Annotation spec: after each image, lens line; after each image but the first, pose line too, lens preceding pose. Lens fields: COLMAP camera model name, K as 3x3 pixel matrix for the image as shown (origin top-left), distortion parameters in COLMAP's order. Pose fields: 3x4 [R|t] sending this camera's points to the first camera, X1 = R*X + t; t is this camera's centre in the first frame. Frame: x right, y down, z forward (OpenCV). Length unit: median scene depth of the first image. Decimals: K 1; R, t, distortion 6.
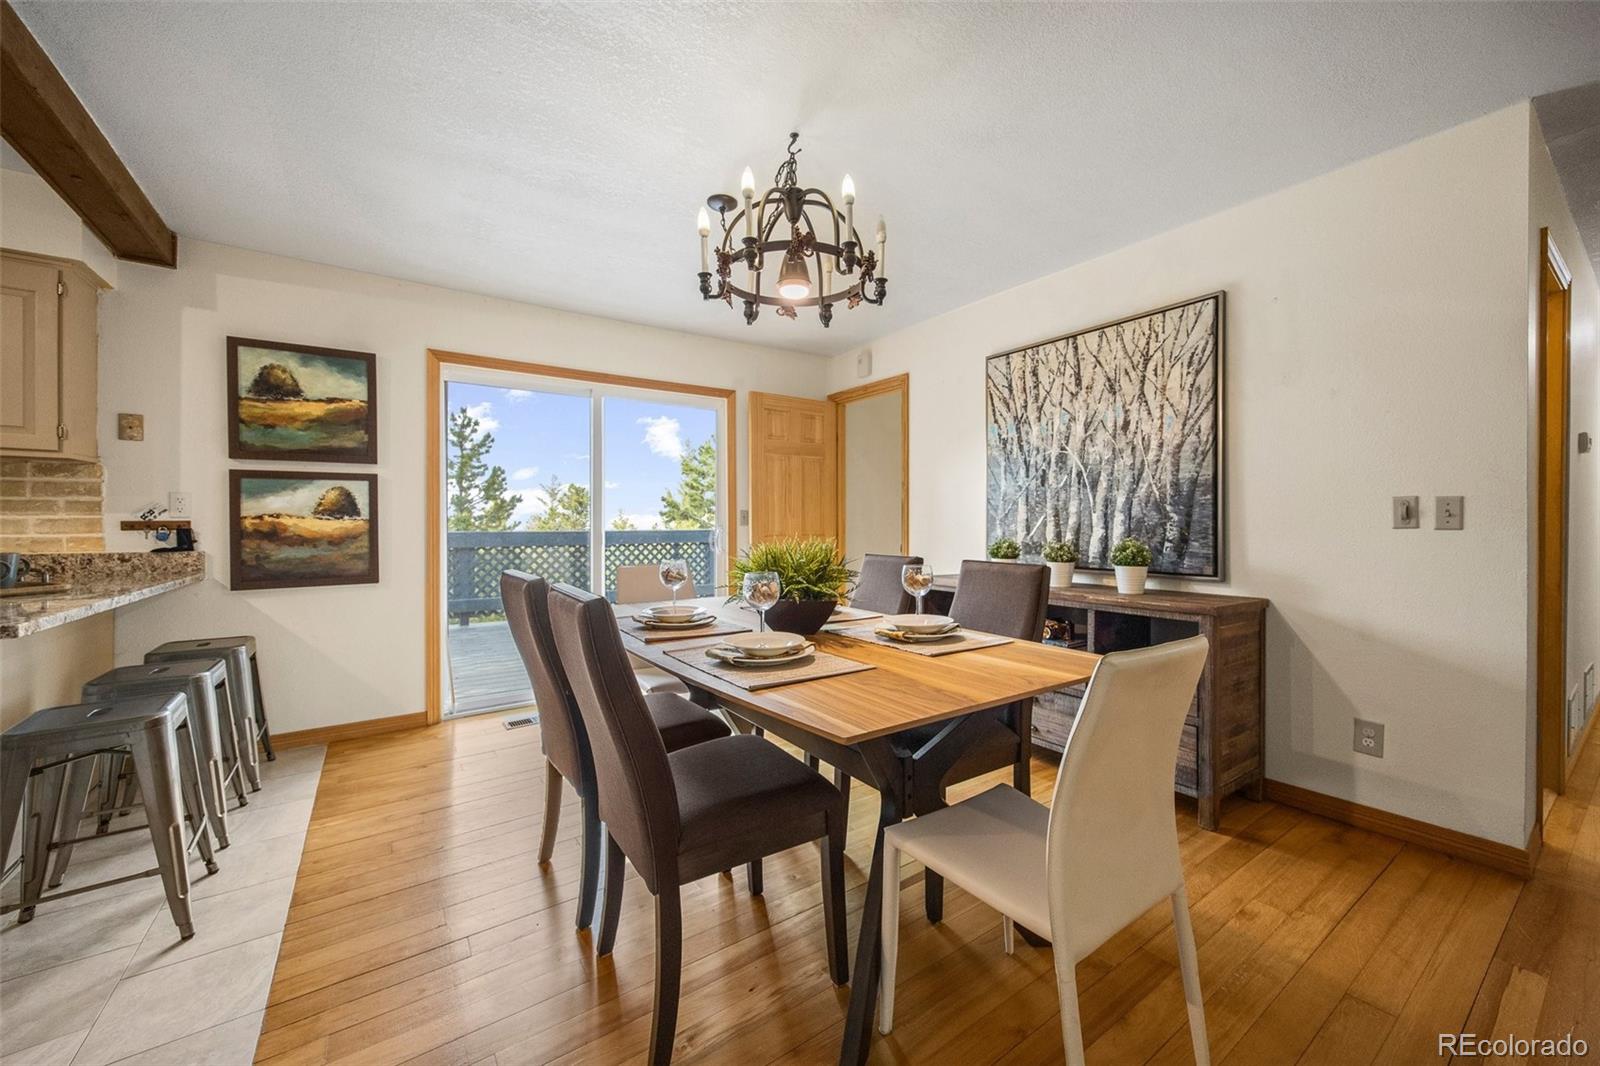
lens RADIAL K [[612.2, 0, 804.1], [0, 612.2, 526.7], [0, 0, 1]] dist [-0.002479, 0.000794]
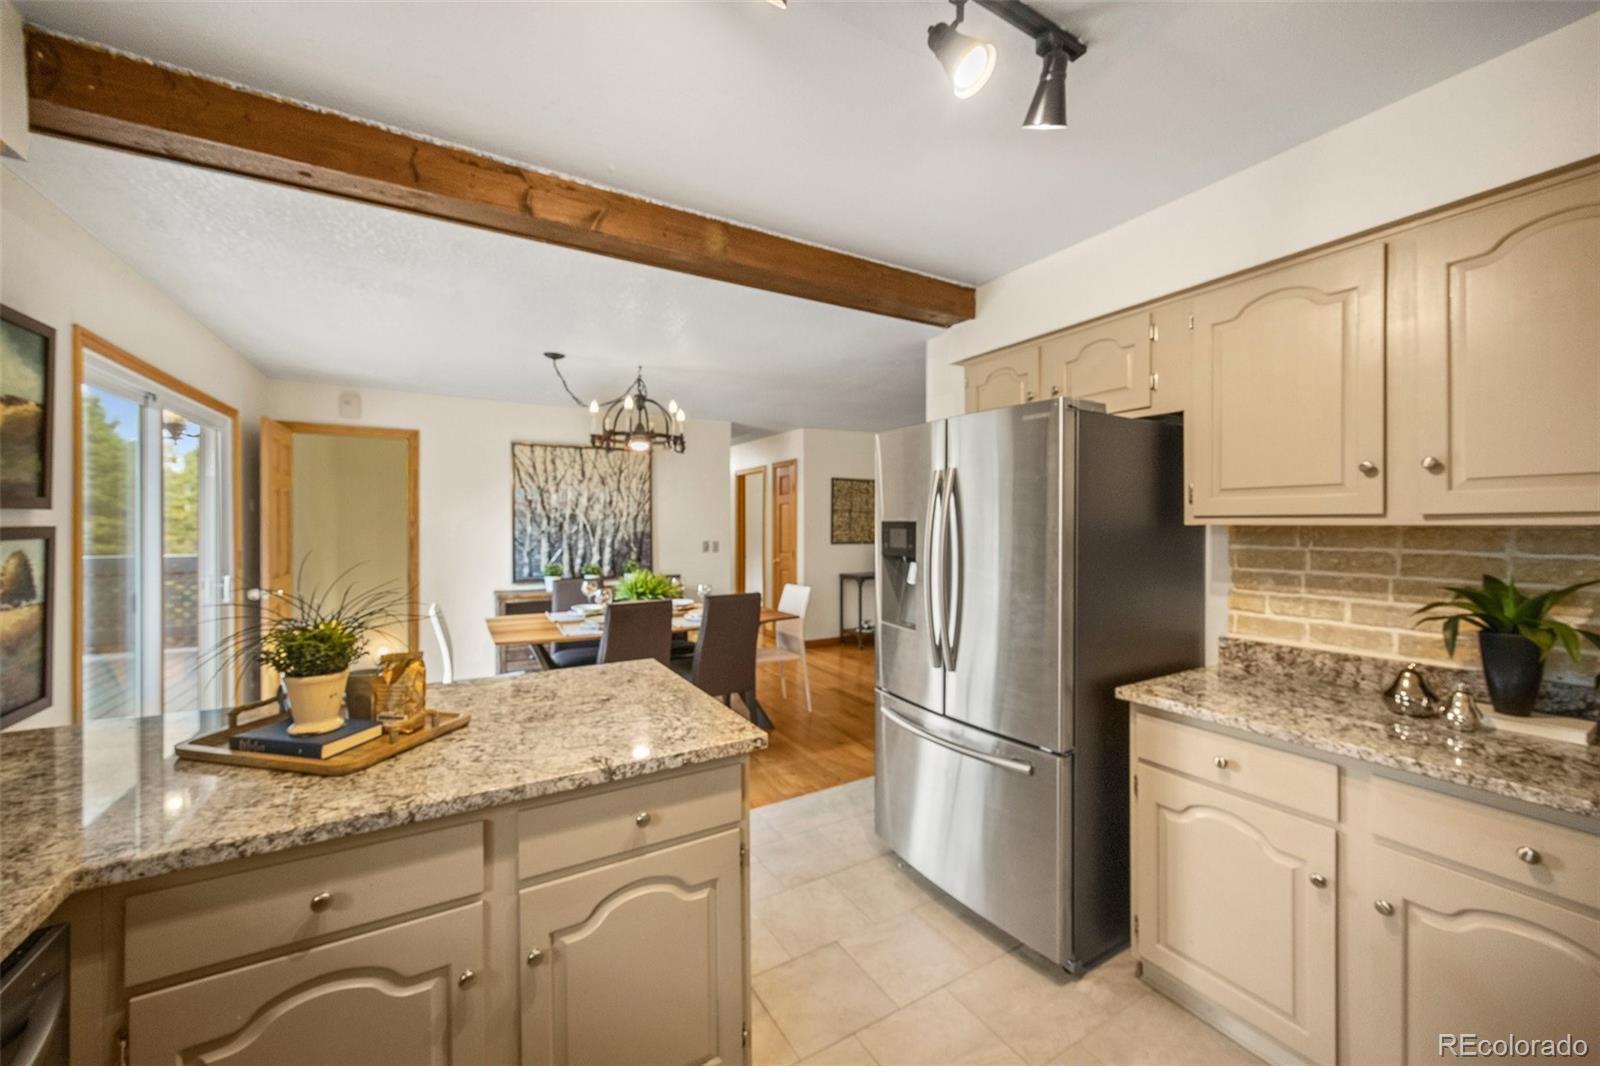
lens RADIAL K [[612.2, 0, 806.8], [0, 612.2, 527.1], [0, 0, 1]] dist [-0.002479, 0.000794]
pose [[0.071844, -0.005548, 0.997400, -1.370717], [0.003226, 0.999981, 0.005330, -0.094475], [-0.997411, 0.002835, 0.071861, 0.228686]]
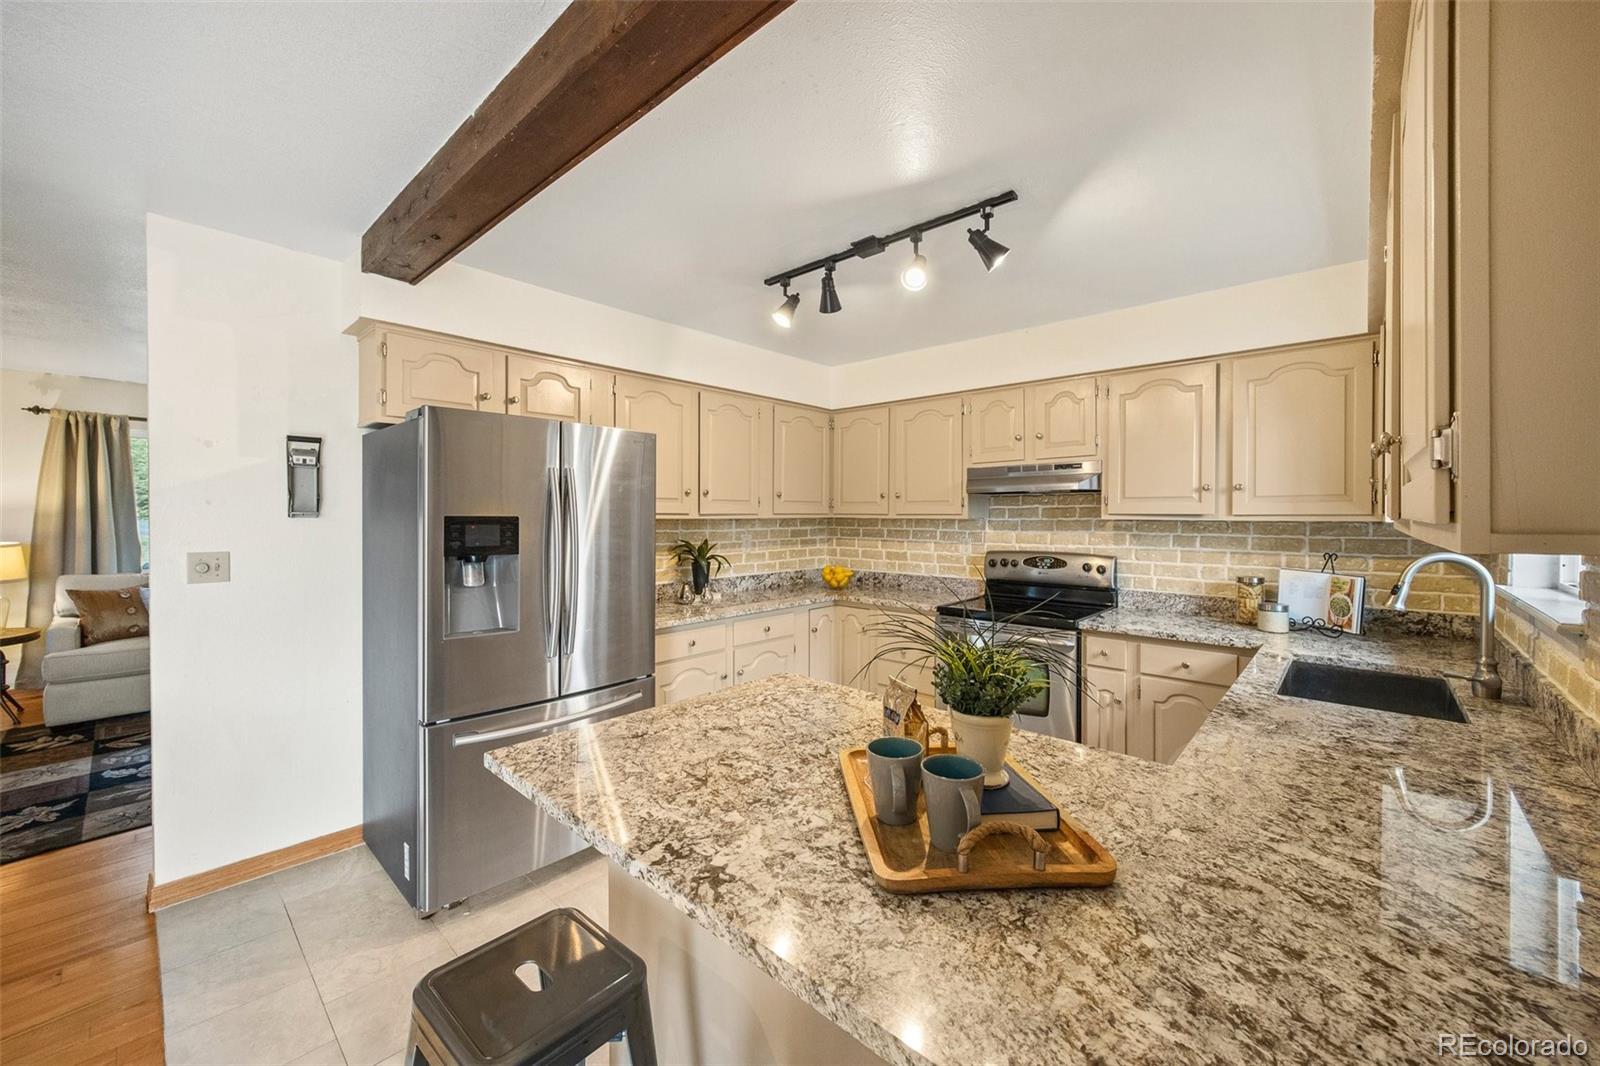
lens RADIAL K [[612.2, 0, 806.7], [0, 612.2, 517.4], [0, 0, 1]] dist [-0.002479, 0.000794]
pose [[-0.974885, -0.003339, -0.222683, -0.747106], [-0.005087, 0.999961, 0.007277, -0.104397], [0.222650, 0.008227, -0.974864, 0.976263]]
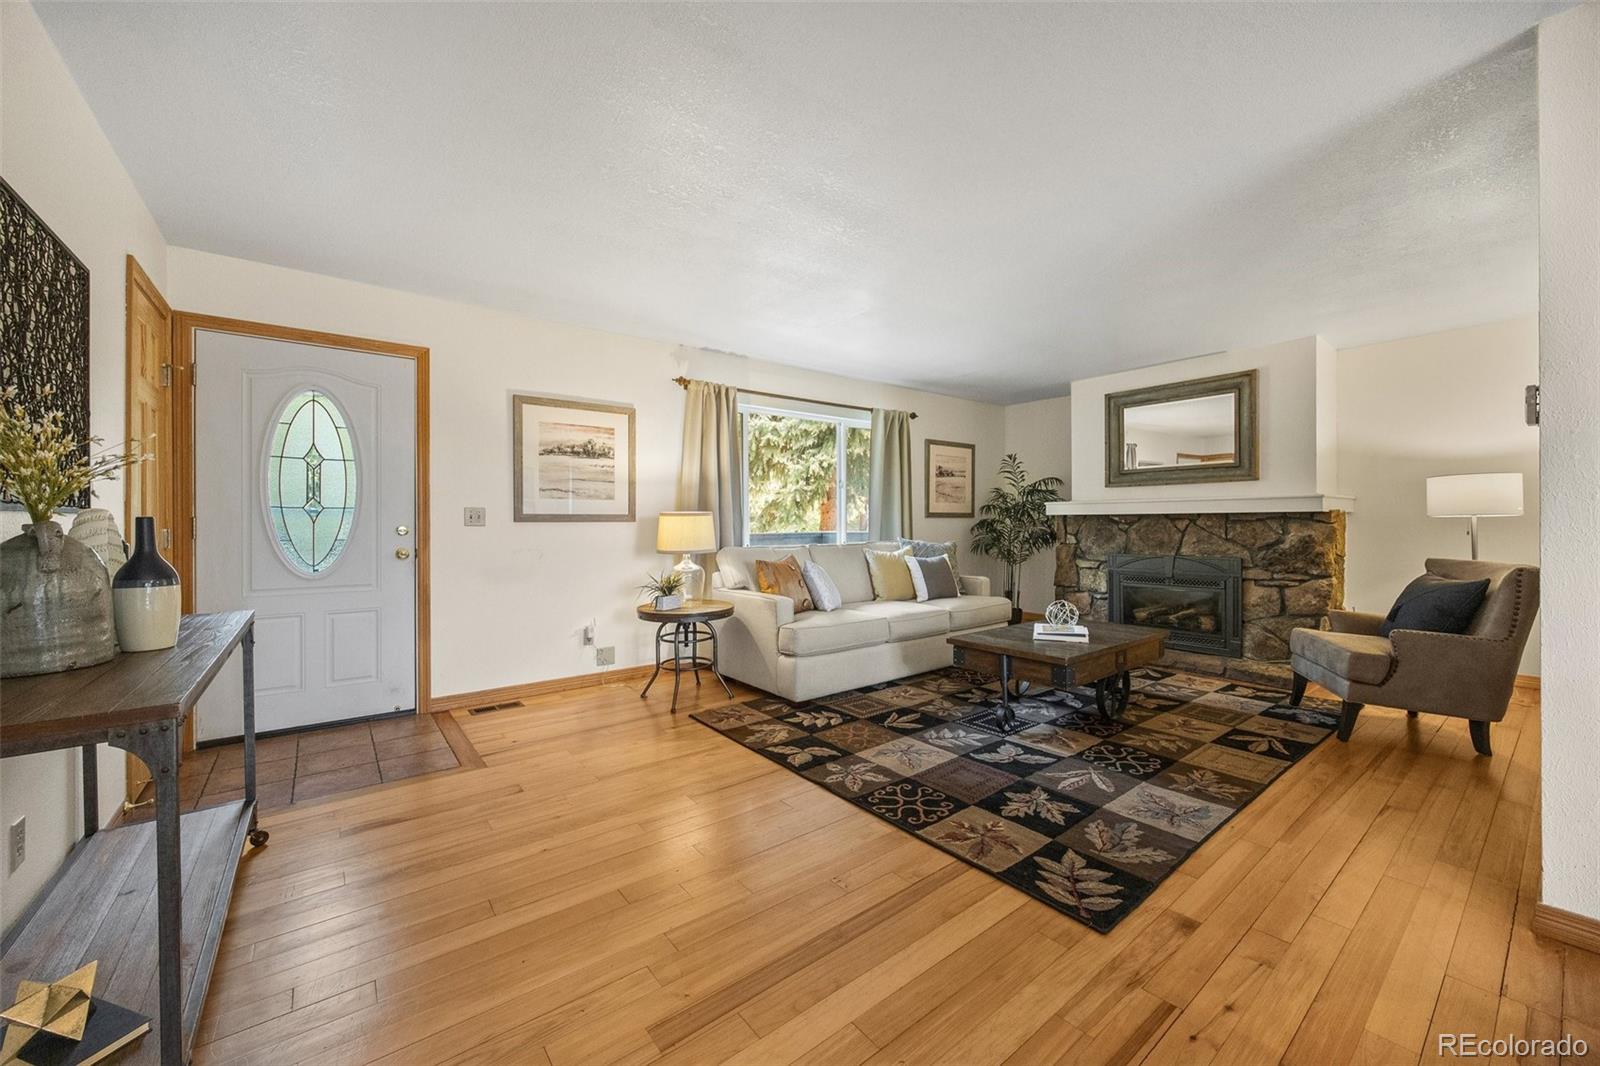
lens RADIAL K [[612.2, 0, 805.8], [0, 612.2, 522.2], [0, 0, 1]] dist [-0.002479, 0.000794]
pose [[-0.998365, 0.004548, -0.056987, 0.585801], [0.004422, 0.999988, 0.002322, -0.002071], [0.056997, 0.002066, -0.998372, 0.568766]]
